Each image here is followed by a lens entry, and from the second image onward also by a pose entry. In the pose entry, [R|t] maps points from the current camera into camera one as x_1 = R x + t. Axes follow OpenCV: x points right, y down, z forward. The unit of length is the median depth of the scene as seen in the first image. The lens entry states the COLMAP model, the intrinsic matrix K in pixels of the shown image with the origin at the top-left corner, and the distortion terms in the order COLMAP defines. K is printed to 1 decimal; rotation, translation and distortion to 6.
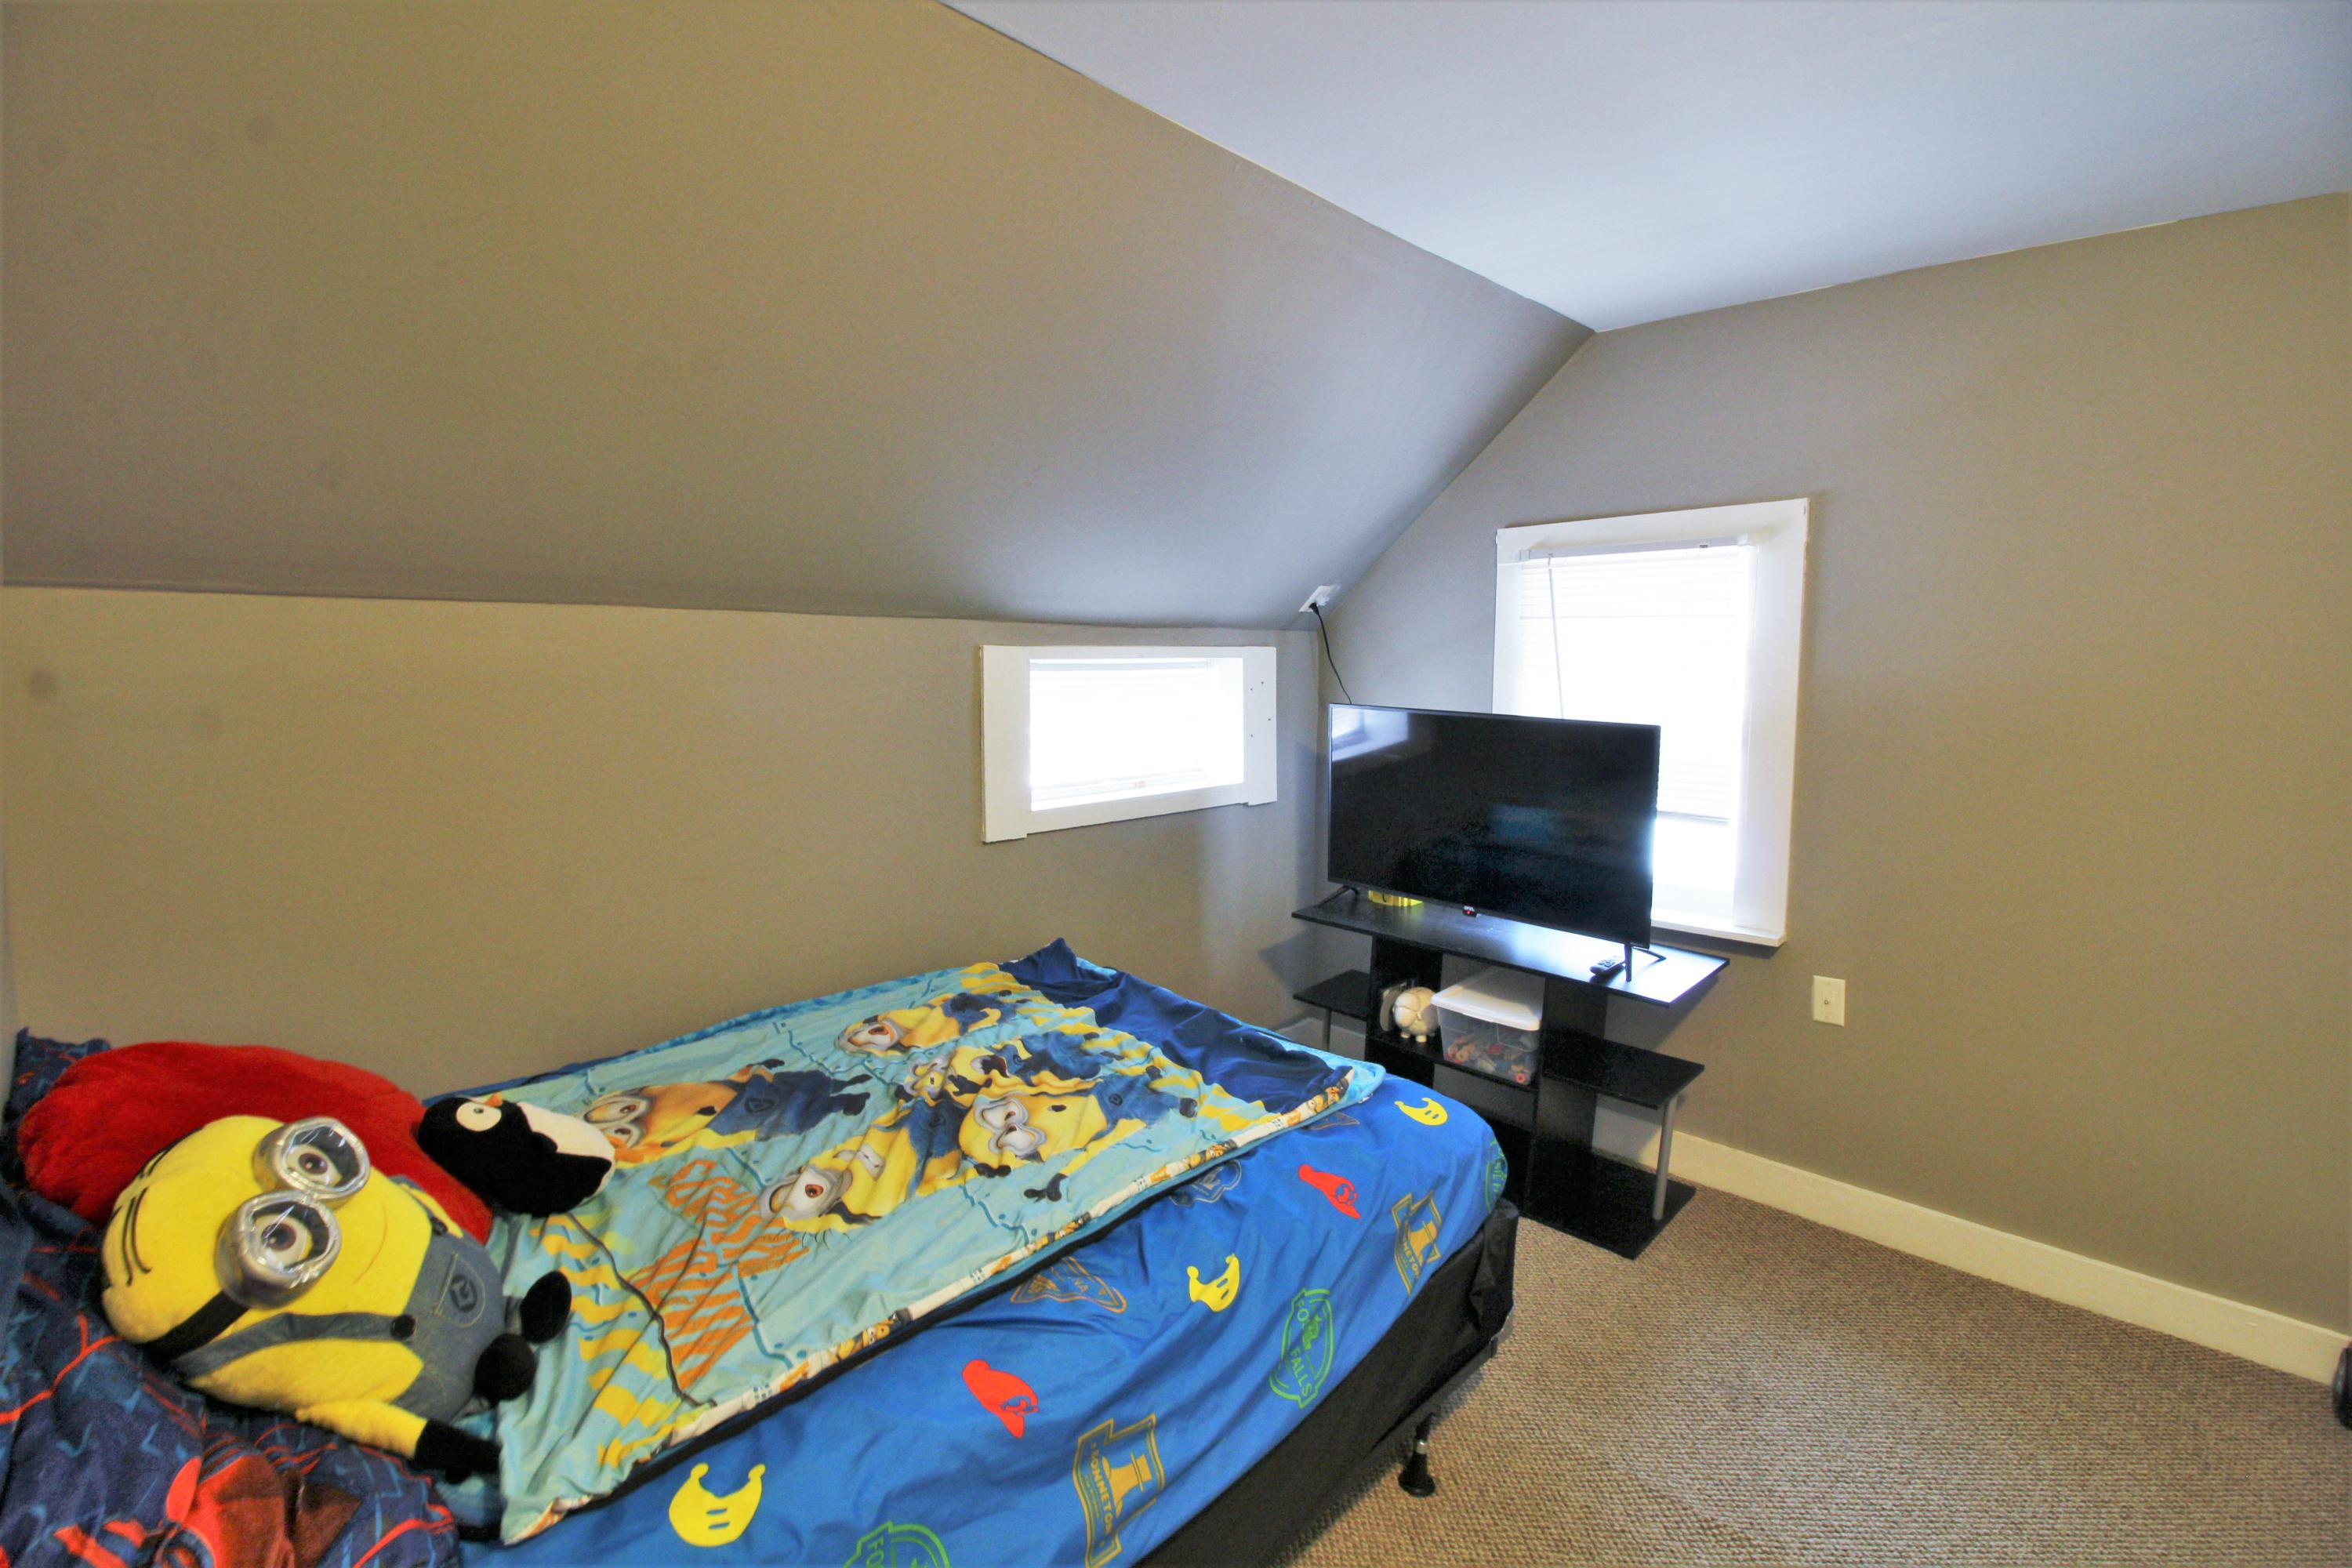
lens RADIAL K [[1083.7, 0, 1166.3], [0, 1083.7, 768.5], [0, 0, 1]] dist [0.000917, -0.013649]
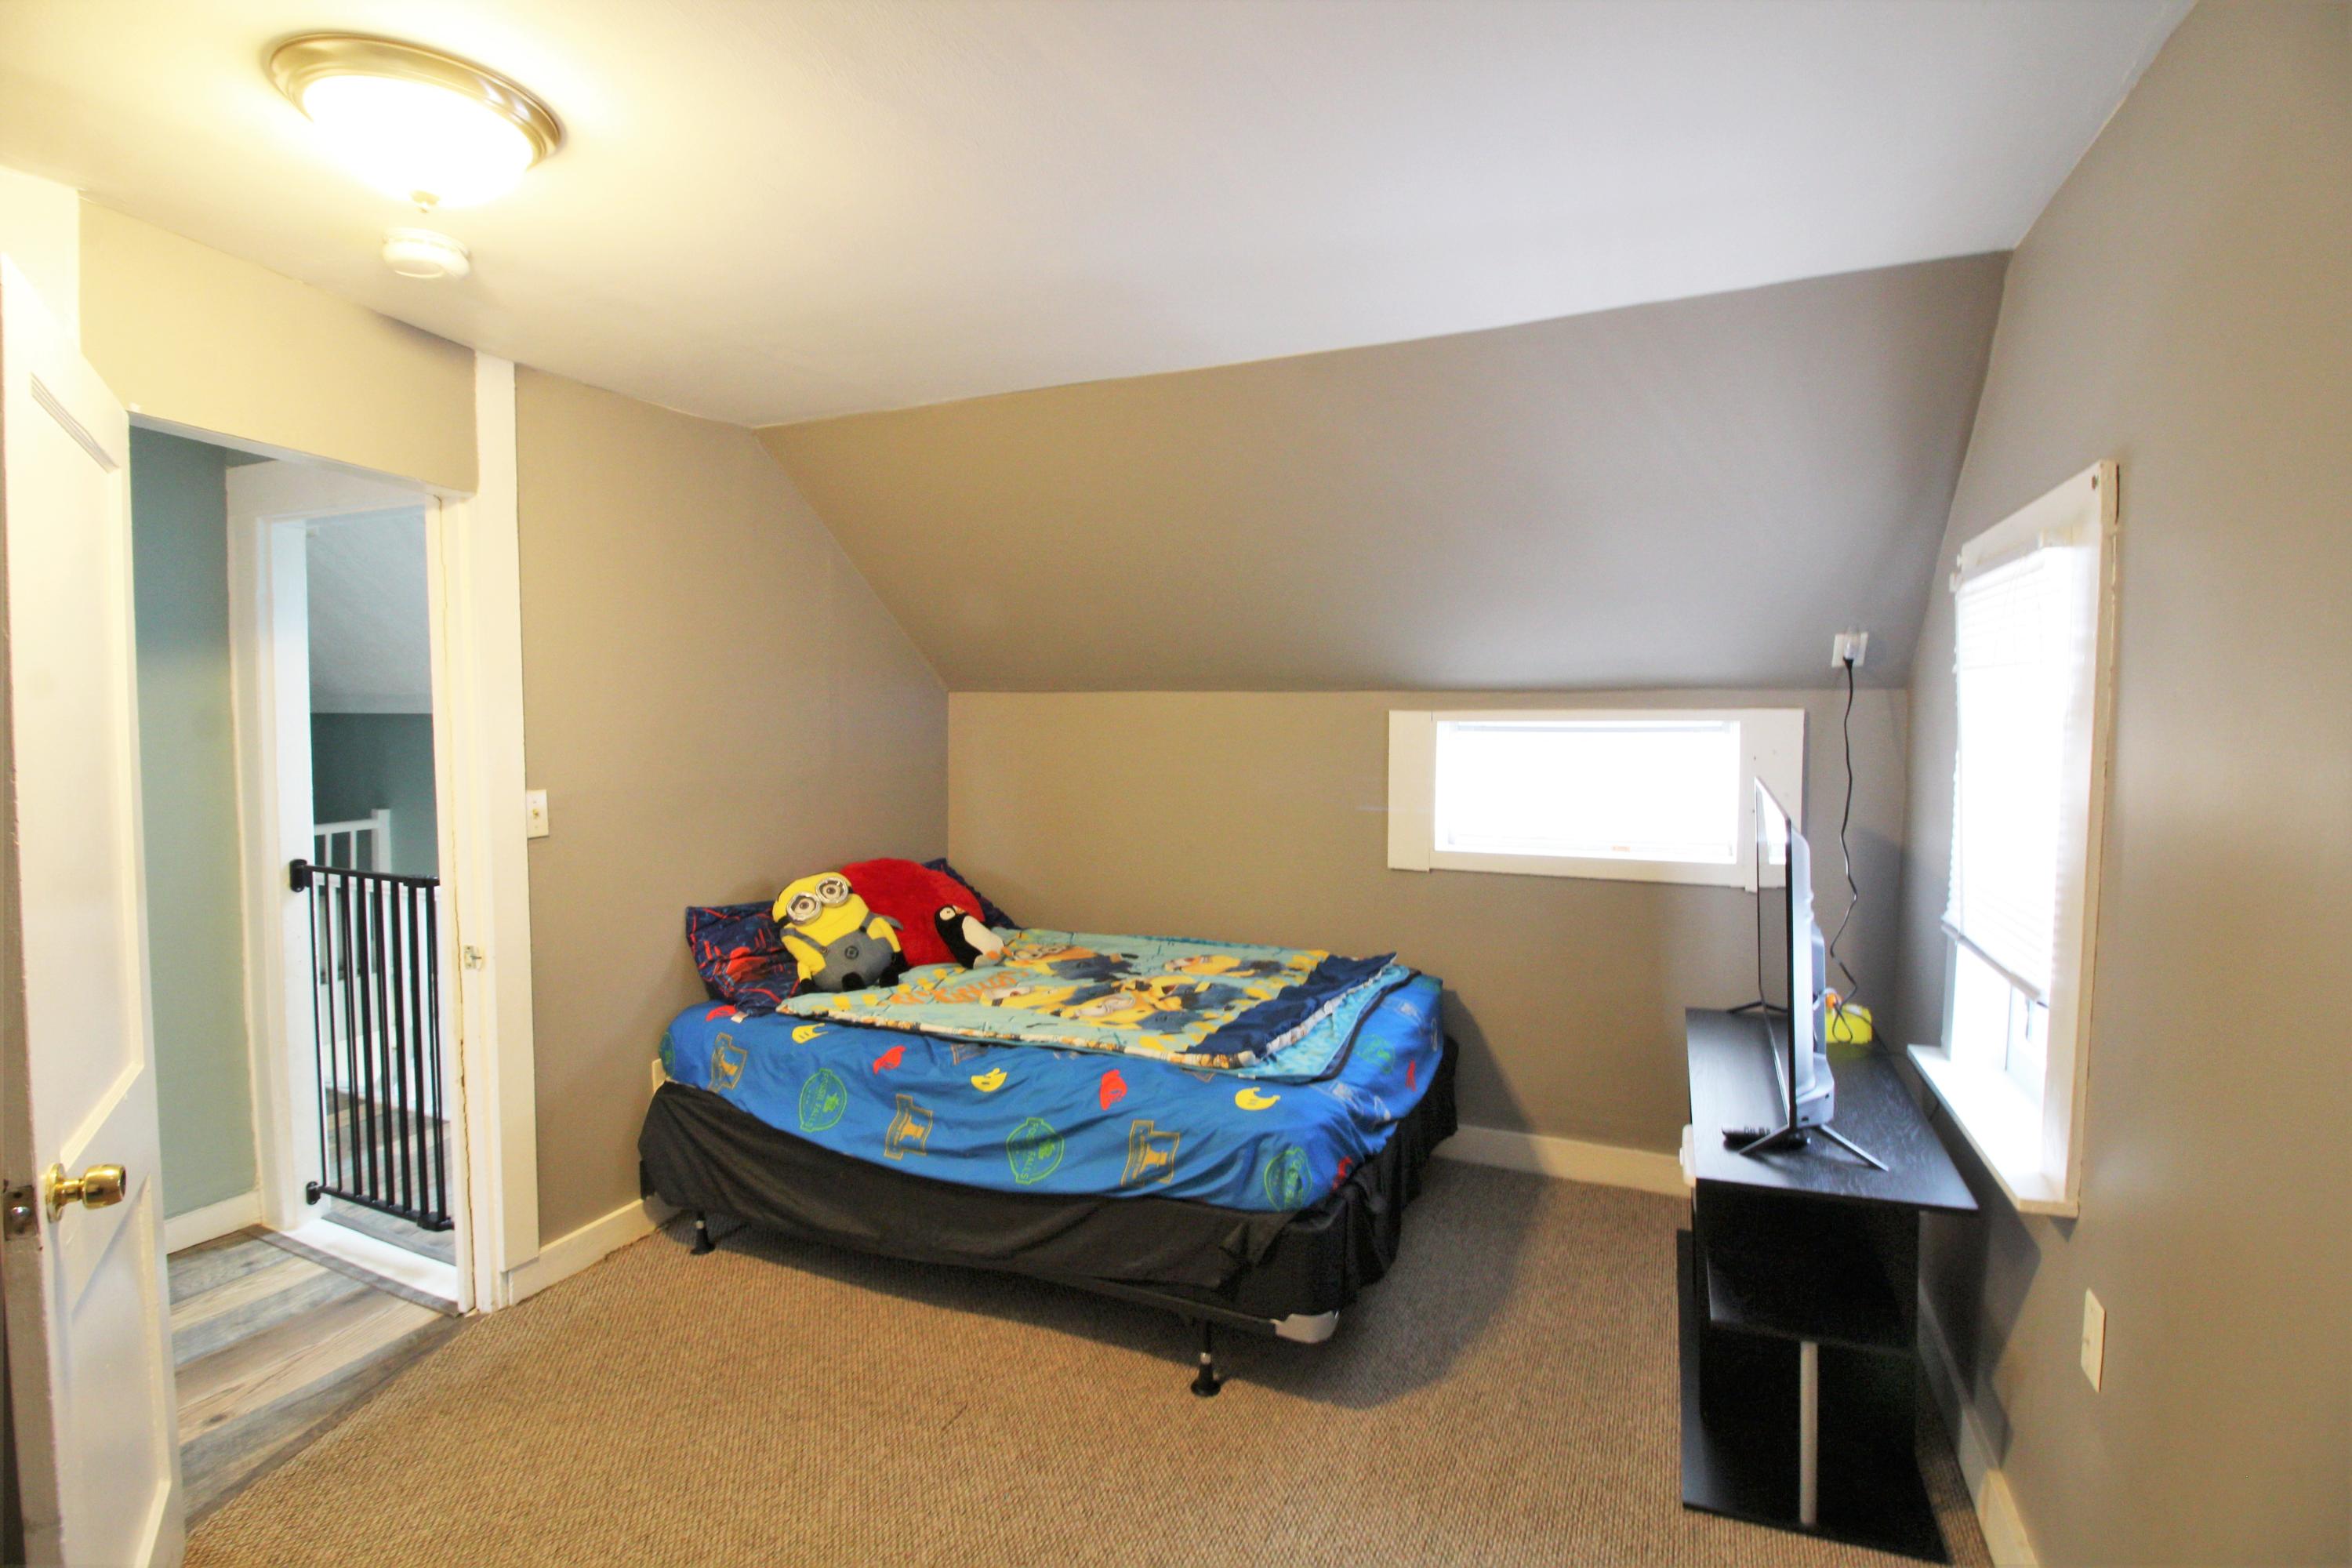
lens RADIAL K [[1083.7, 0, 1166.3], [0, 1083.7, 768.5], [0, 0, 1]] dist [0.000917, -0.013649]
pose [[0.341402, 0.049476, -0.938614, 1.349717], [-0.094776, 0.995336, 0.017993, -0.064811], [0.935127, 0.082815, 0.344499, 0.470474]]
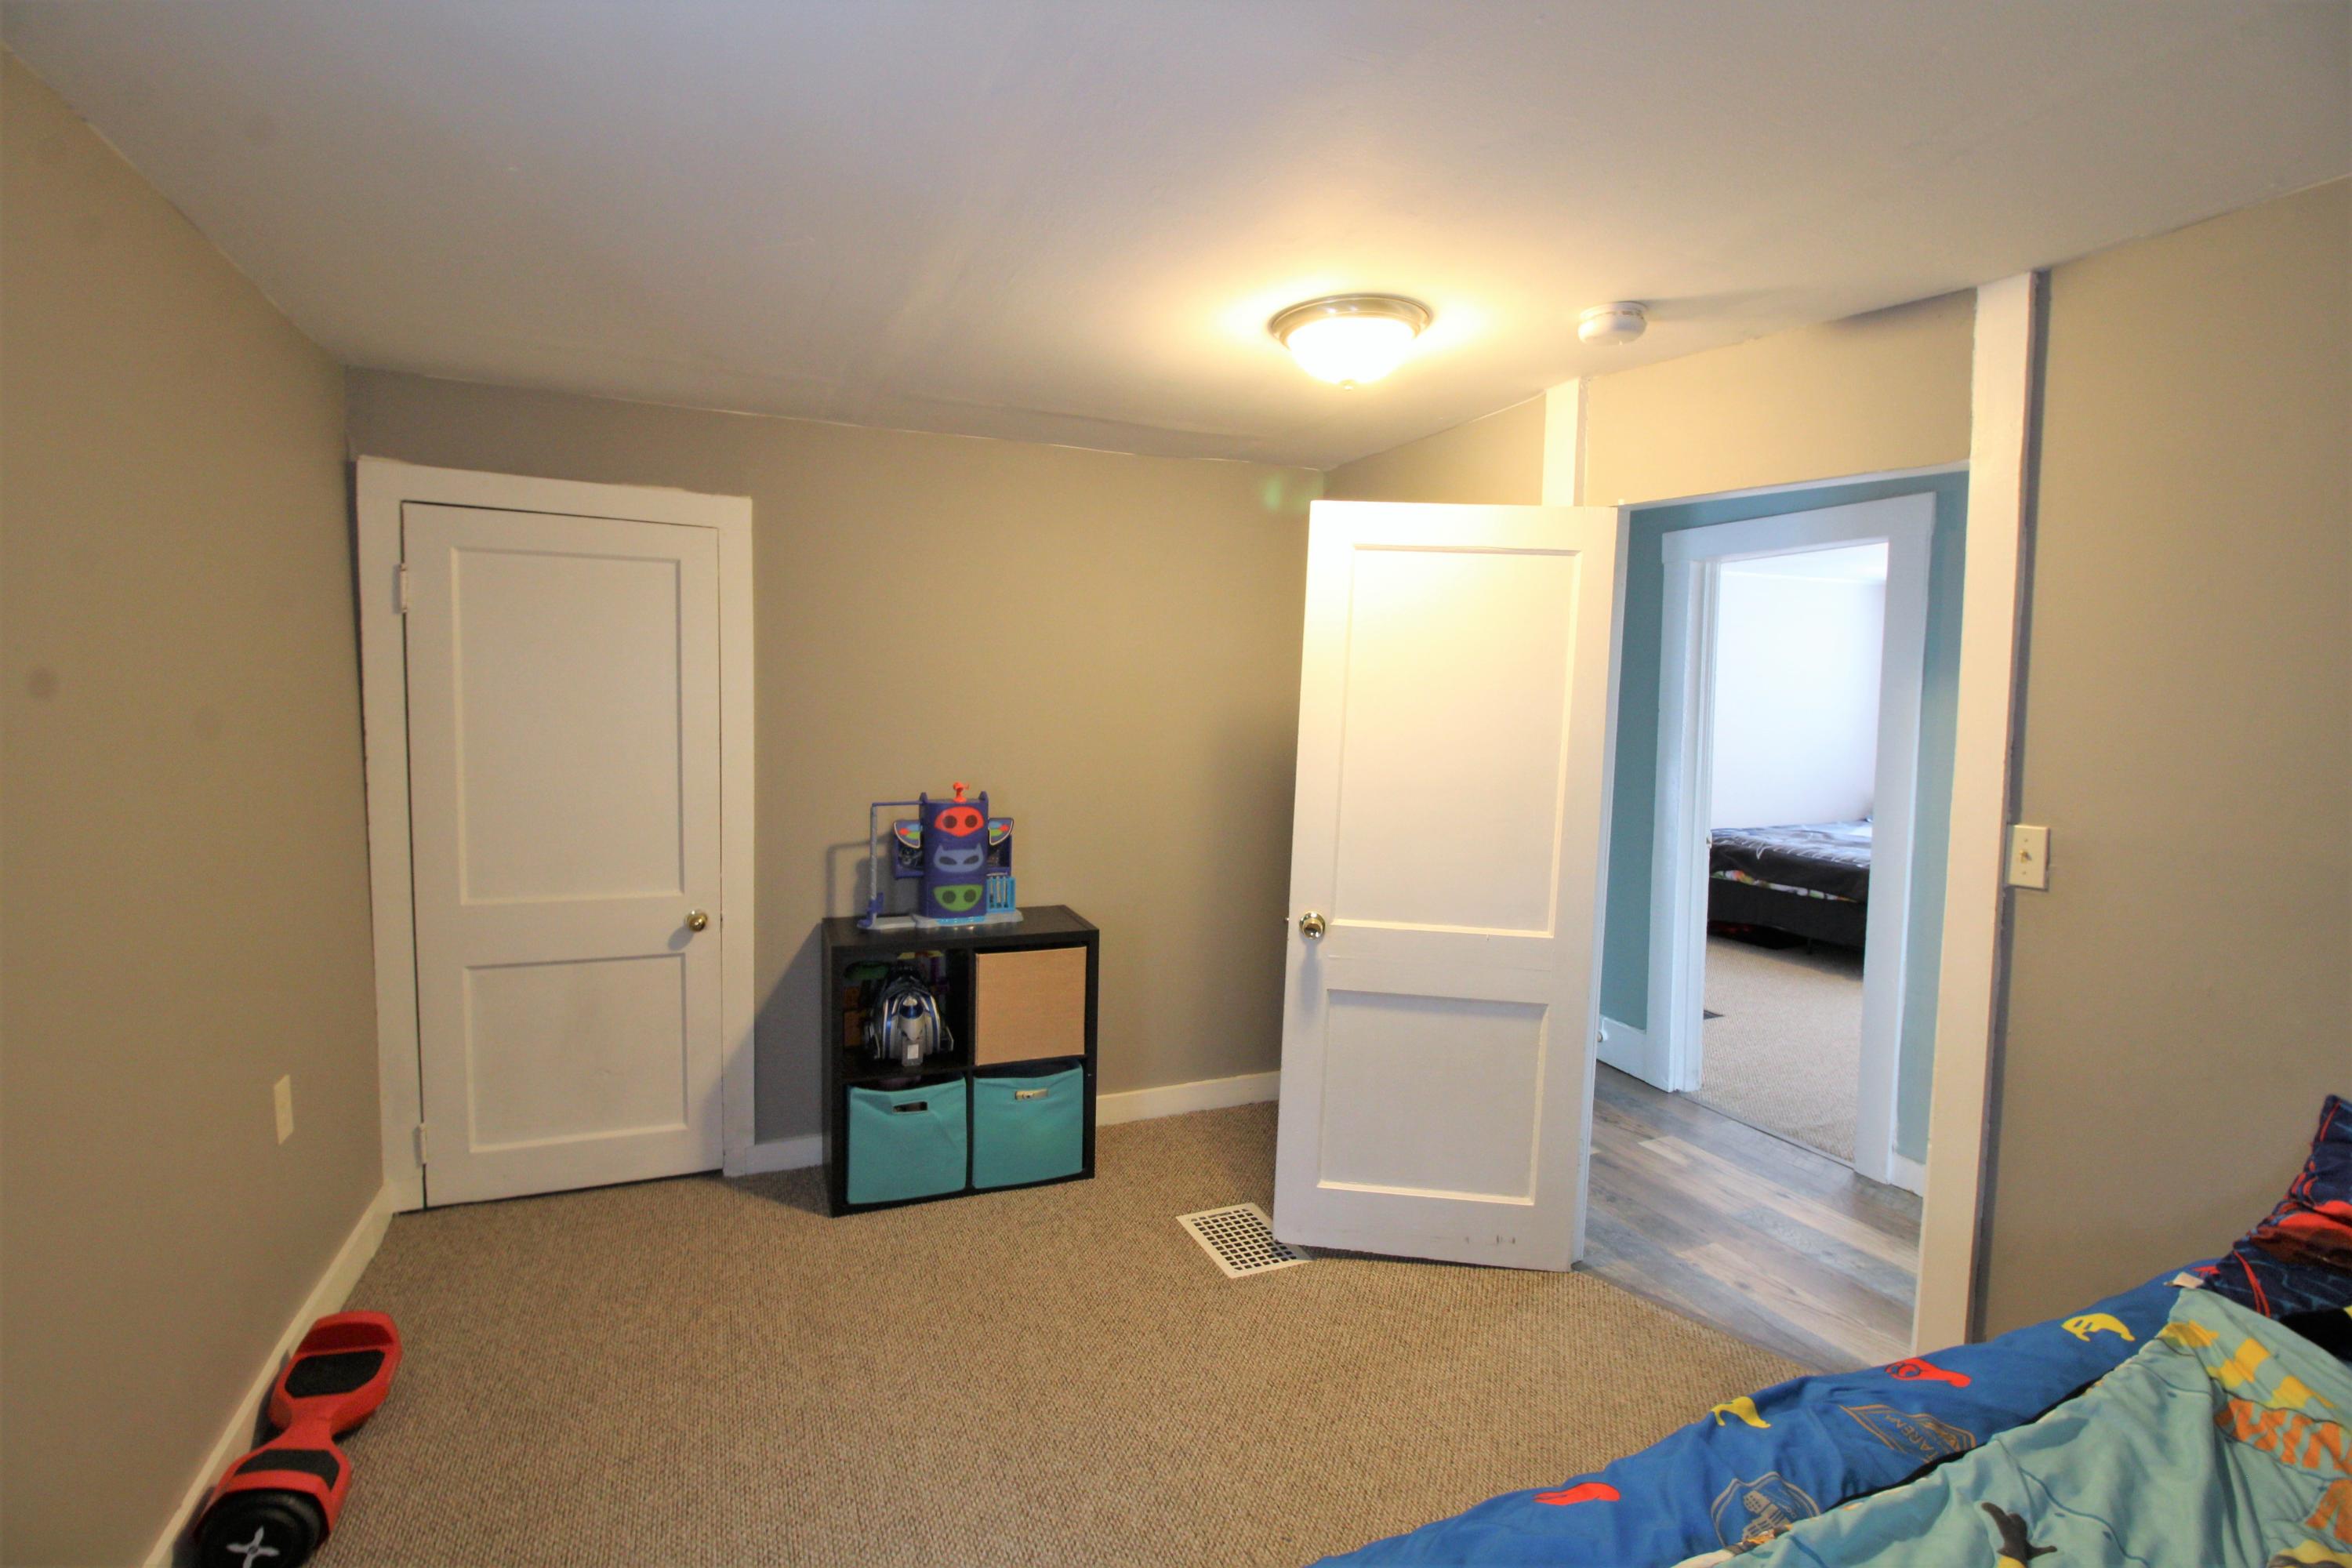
lens RADIAL K [[1083.7, 0, 1166.3], [0, 1083.7, 768.5], [0, 0, 1]] dist [0.000917, -0.013649]
pose [[-0.928518, -0.040083, 0.369117, 0.134715], [0.021596, 0.986642, 0.161466, -0.181118], [-0.370658, 0.157895, -0.915250, 1.487390]]
